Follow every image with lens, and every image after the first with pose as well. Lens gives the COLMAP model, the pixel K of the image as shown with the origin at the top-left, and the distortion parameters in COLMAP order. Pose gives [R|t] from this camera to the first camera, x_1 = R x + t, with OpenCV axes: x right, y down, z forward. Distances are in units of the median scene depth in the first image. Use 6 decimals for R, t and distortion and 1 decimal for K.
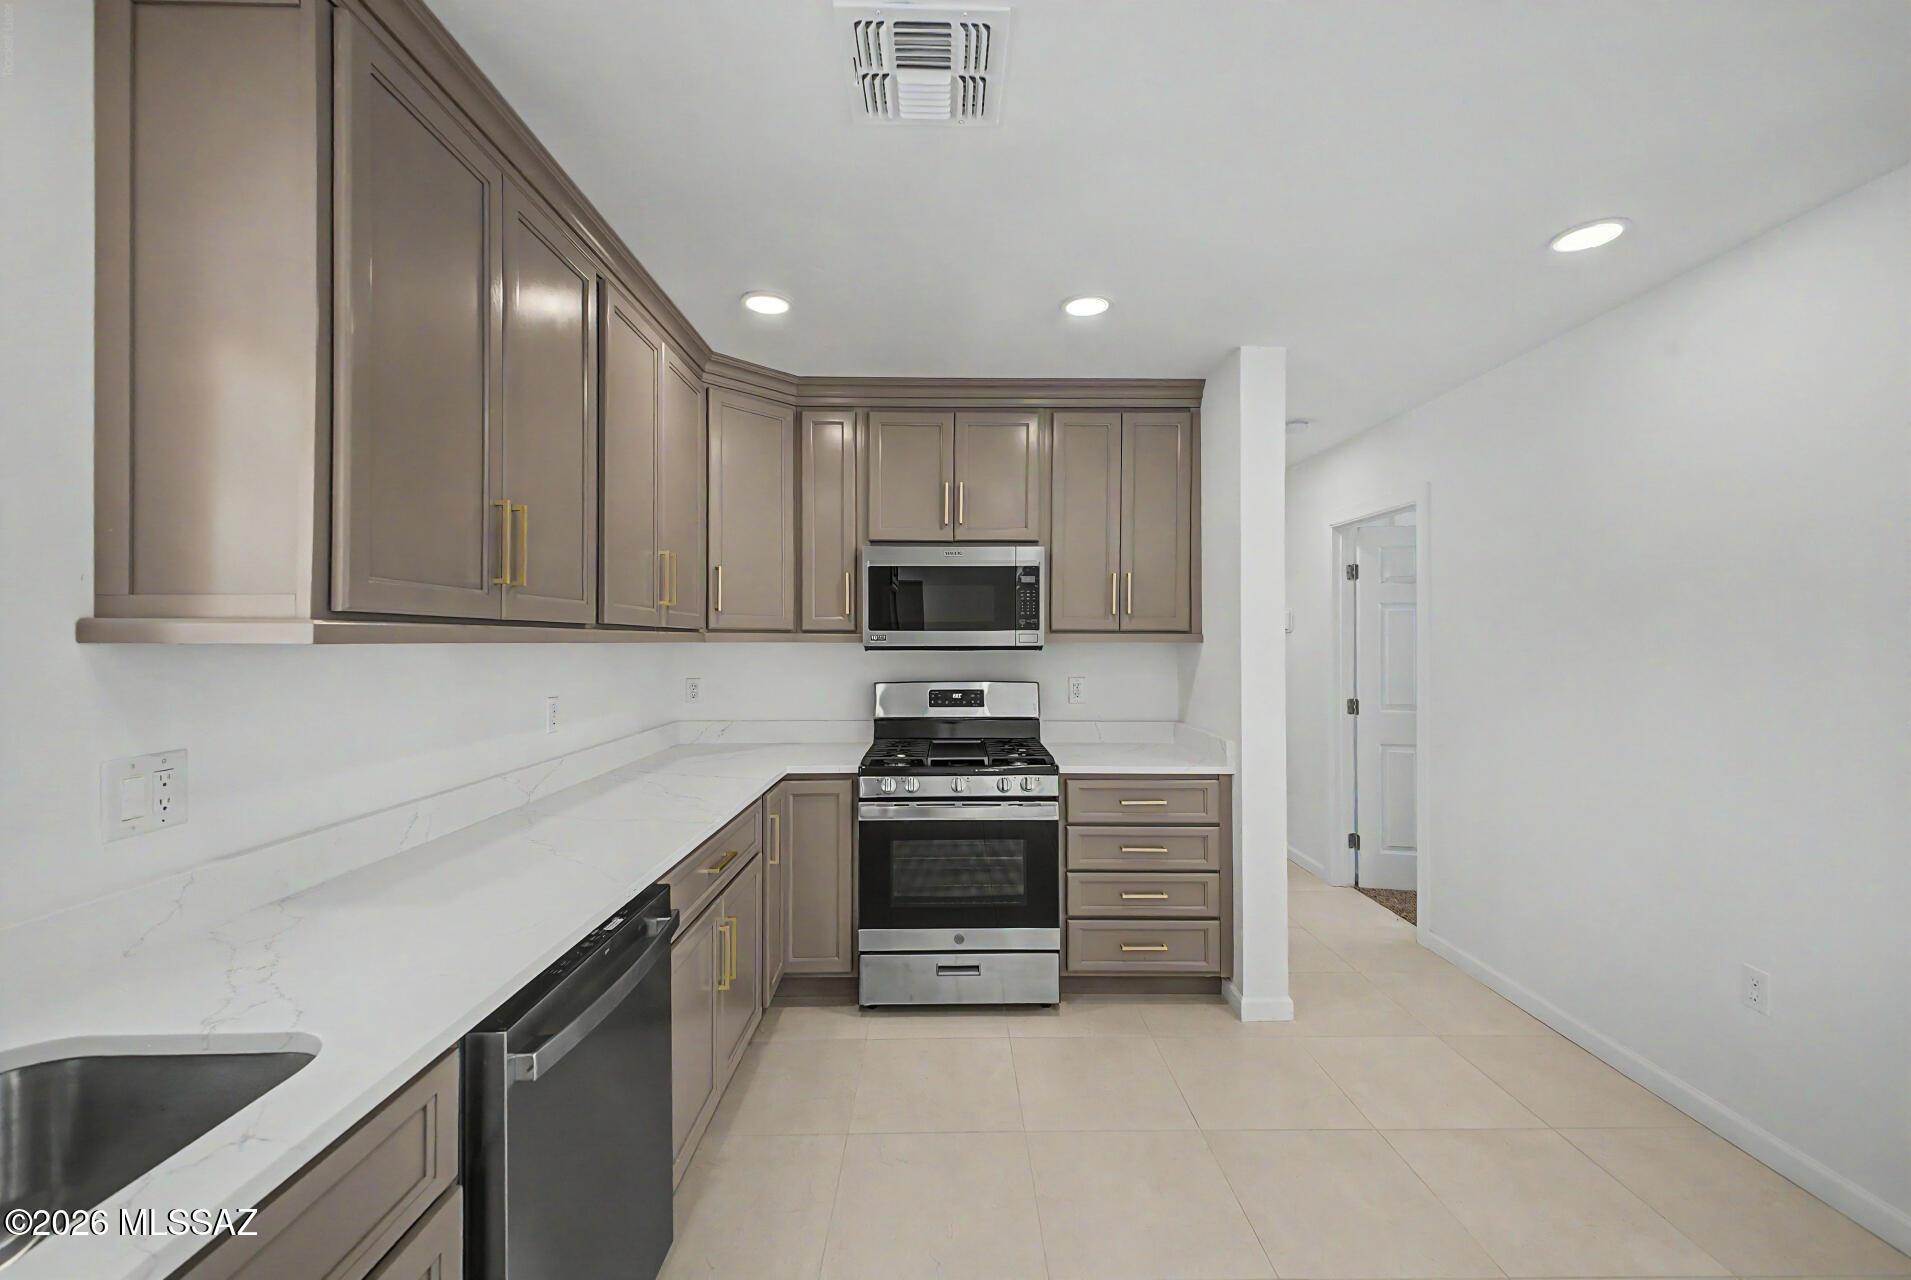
lens RADIAL K [[767.4, 0, 959.4], [0, 767.4, 638.7], [0, 0, 1]] dist [0.019573, -0.000923]
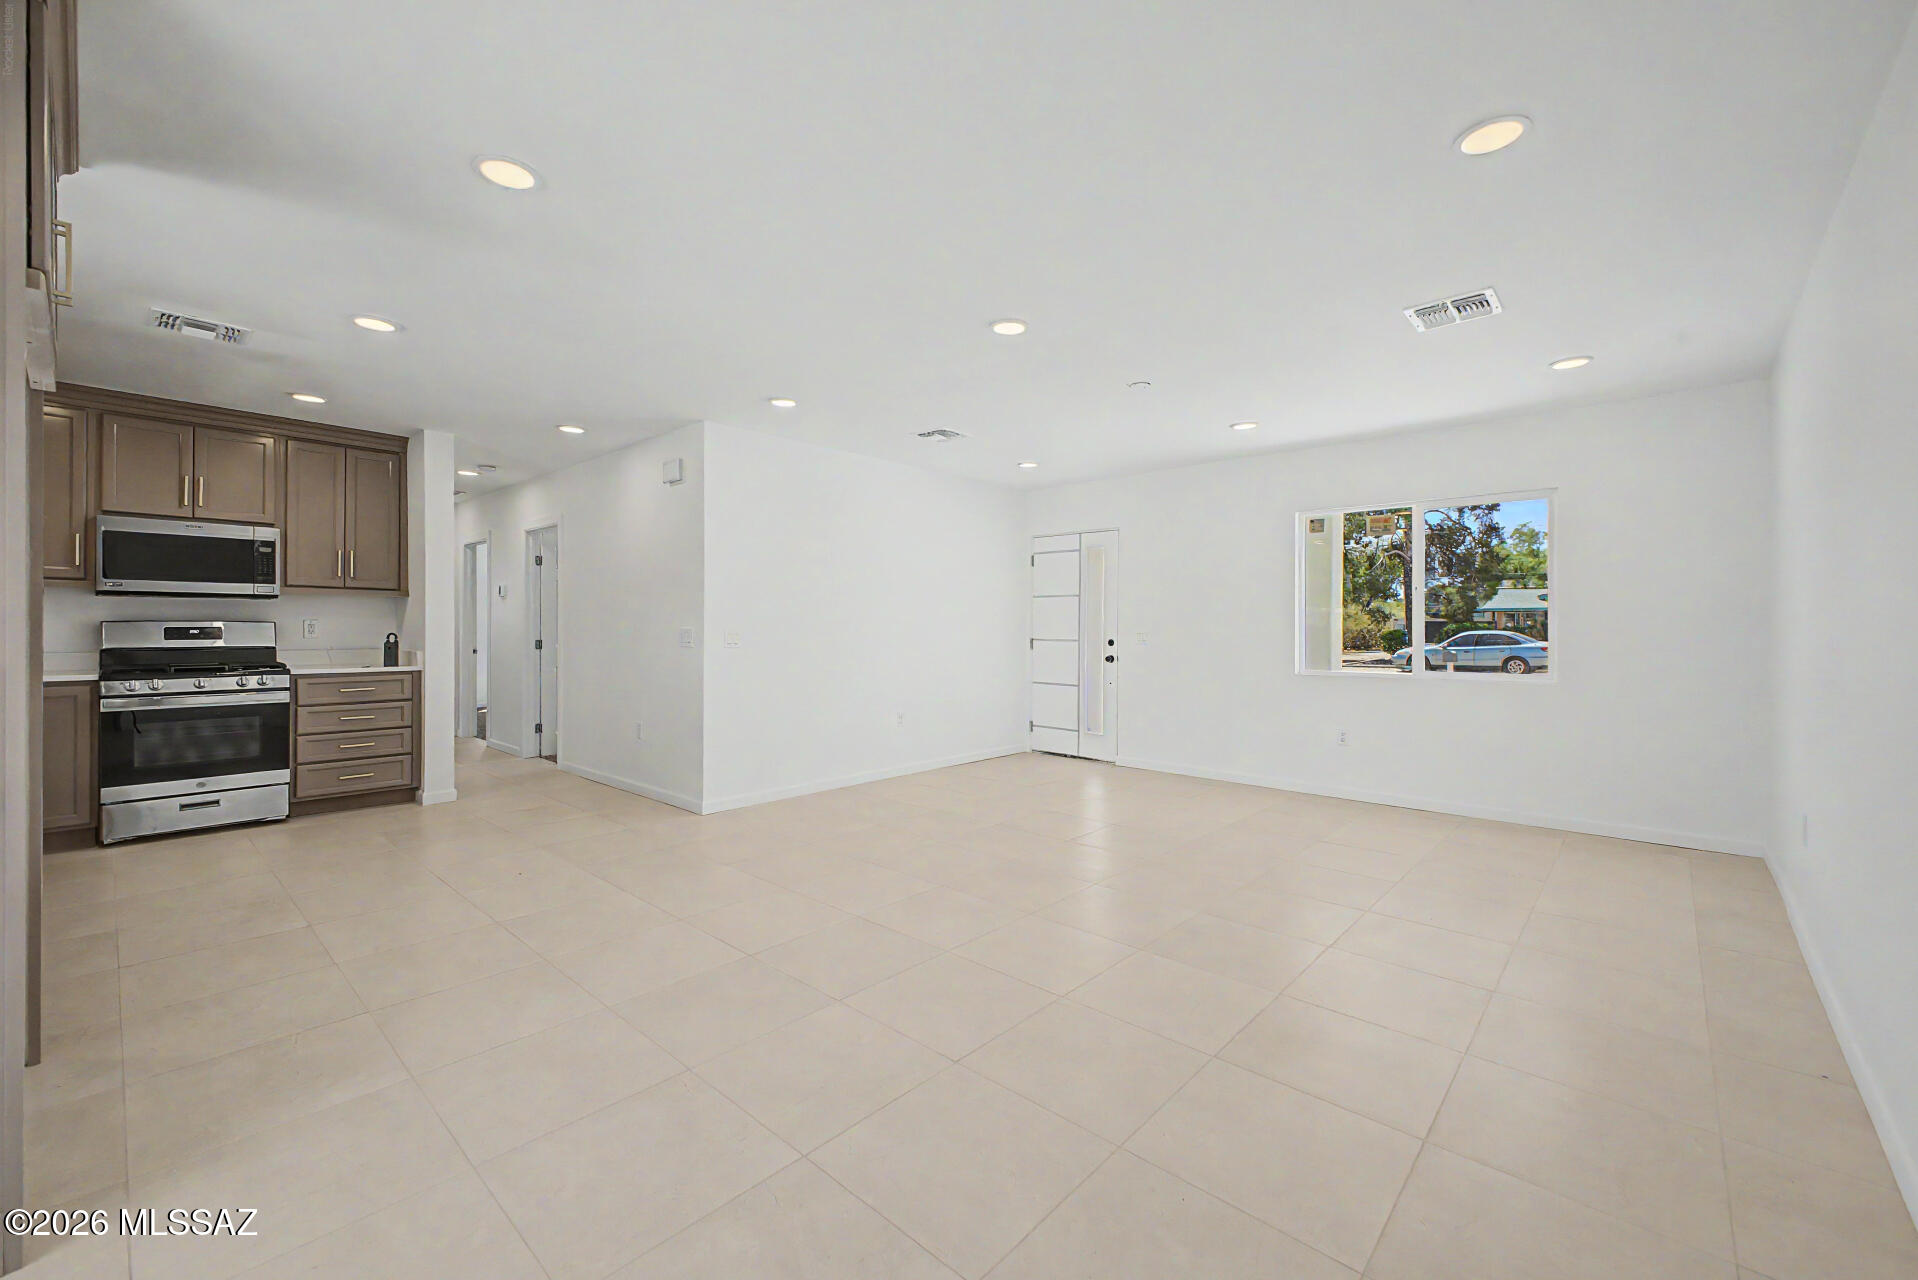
lens RADIAL K [[770.2, 0, 940.4], [0, 770.2, 630.2], [0, 0, 1]] dist [0.019573, -0.000923]
pose [[0.699827, 0.002598, 0.714307, -0.081344], [-0.007479, 0.999965, 0.003691, 0.067879], [-0.714273, -0.007925, 0.699822, -1.071974]]
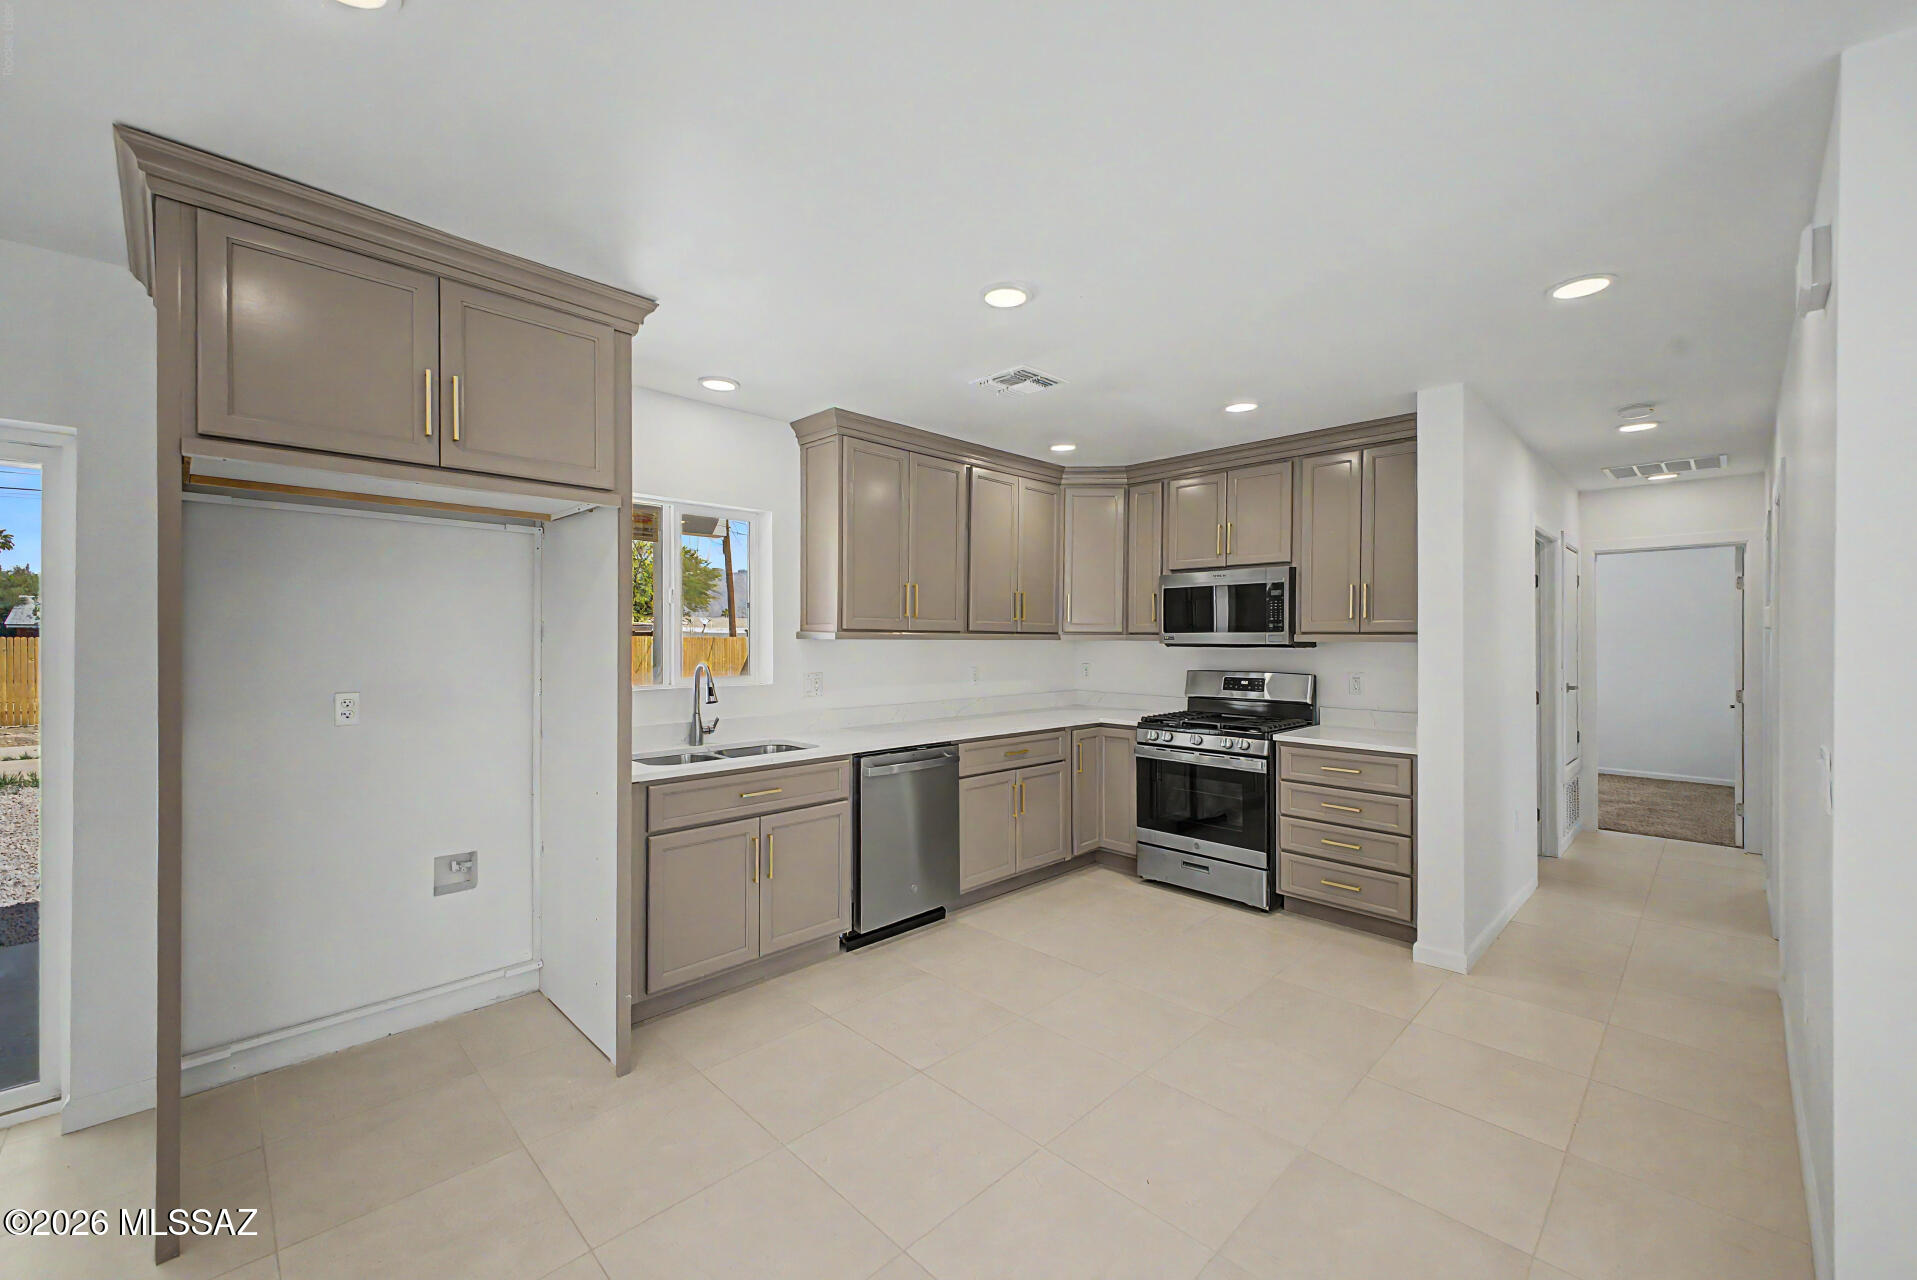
lens RADIAL K [[769.8, 0, 947.6], [0, 769.8, 643.3], [0, 0, 1]] dist [0.019573, -0.000923]
pose [[0.685945, 0.007036, -0.727619, 0.709729], [-0.001431, 0.999964, 0.008320, -0.002258], [0.727652, -0.004666, 0.685931, -0.325358]]
